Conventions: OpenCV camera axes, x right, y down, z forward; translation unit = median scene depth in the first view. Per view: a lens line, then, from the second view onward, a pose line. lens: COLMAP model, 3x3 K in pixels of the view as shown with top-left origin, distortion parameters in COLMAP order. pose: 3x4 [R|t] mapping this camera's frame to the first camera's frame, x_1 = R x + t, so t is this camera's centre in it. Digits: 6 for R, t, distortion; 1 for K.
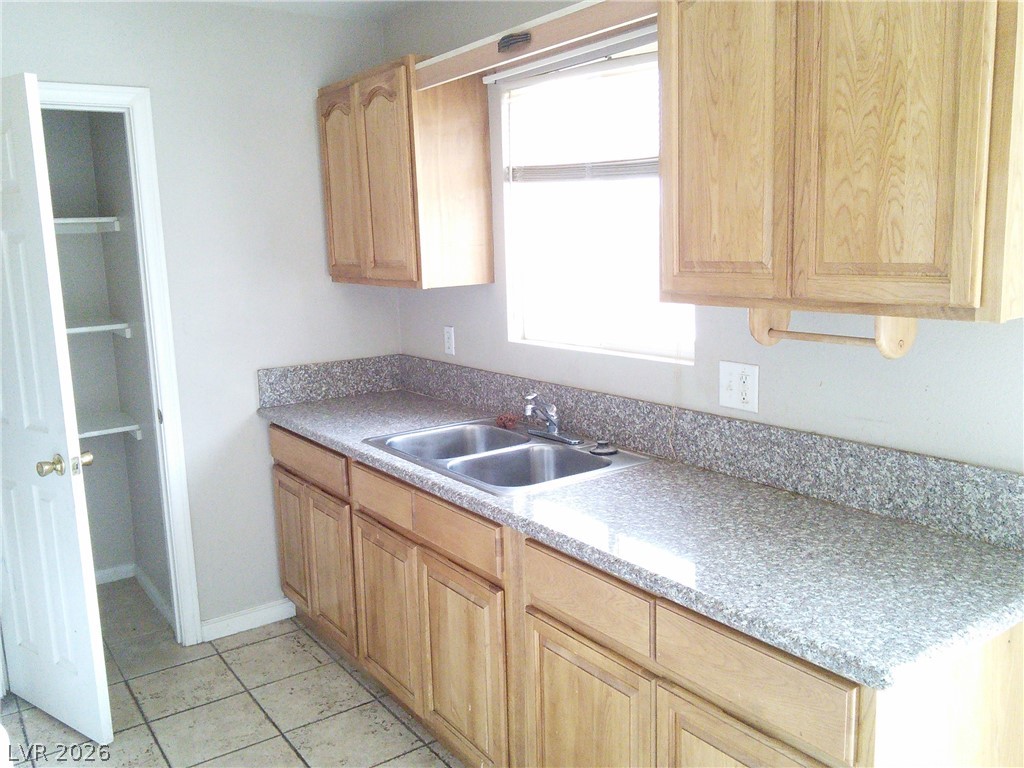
lens RADIAL K [[870.5, 0, 506.8], [0, 870.5, 381.9], [0, 0, 1]] dist [0.085899, -0.128449]
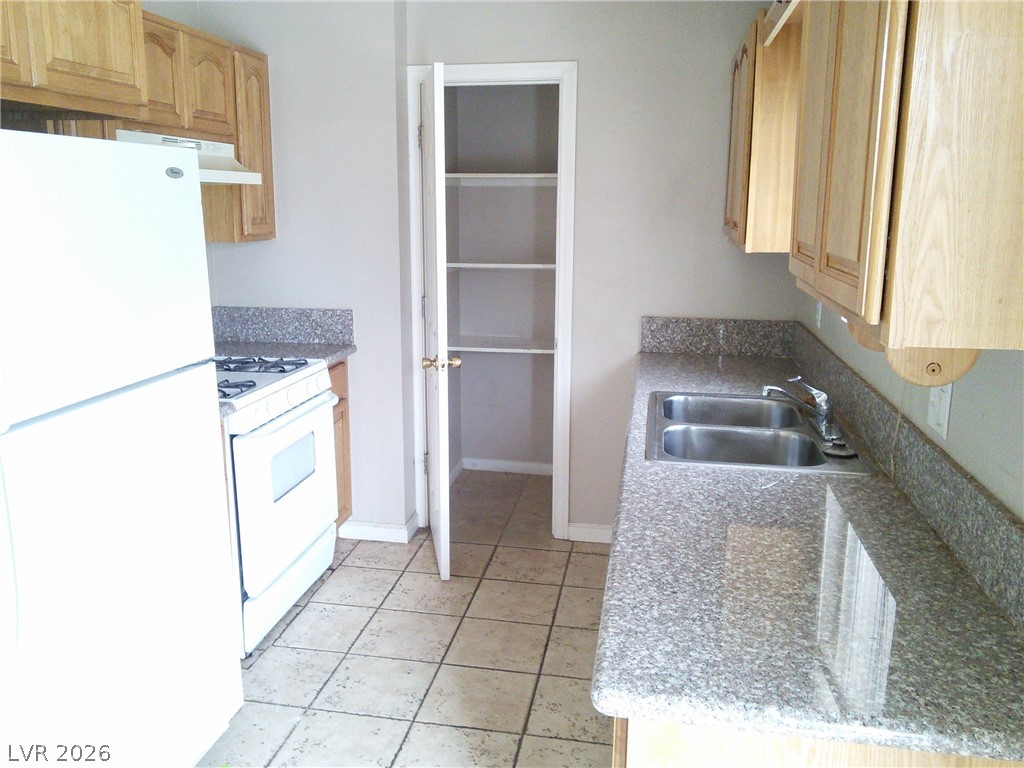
lens RADIAL K [[870.5, 0, 506.8], [0, 870.5, 381.9], [0, 0, 1]] dist [0.085899, -0.128449]
pose [[0.711333, 0.186315, -0.677711, 0.414082], [-0.149720, 0.982262, 0.112894, -0.036665], [0.686724, 0.021162, 0.726610, 0.110589]]
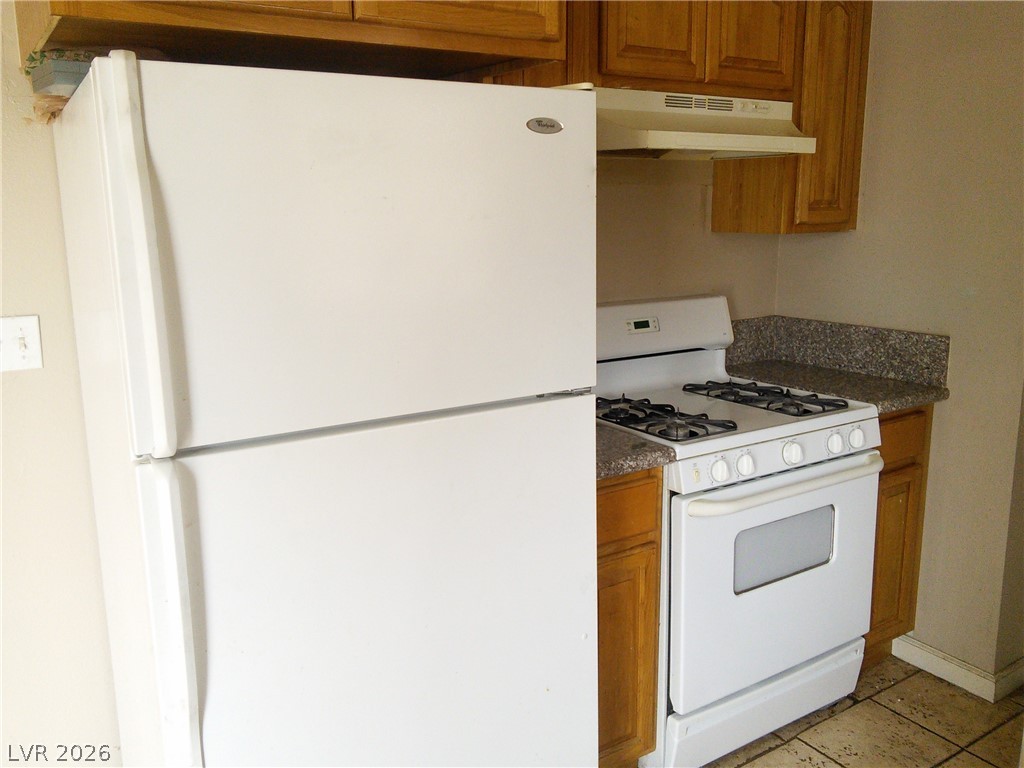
lens RADIAL K [[849.1, 0, 512.5], [0, 849.1, 378.1], [0, 0, 1]] dist [0.009239, -0.000330]
pose [[-0.038325, 0.238414, -0.970407, 0.212333], [-0.153444, 0.958199, 0.241475, -0.057764], [0.987414, 0.158157, -0.000140, 0.450414]]
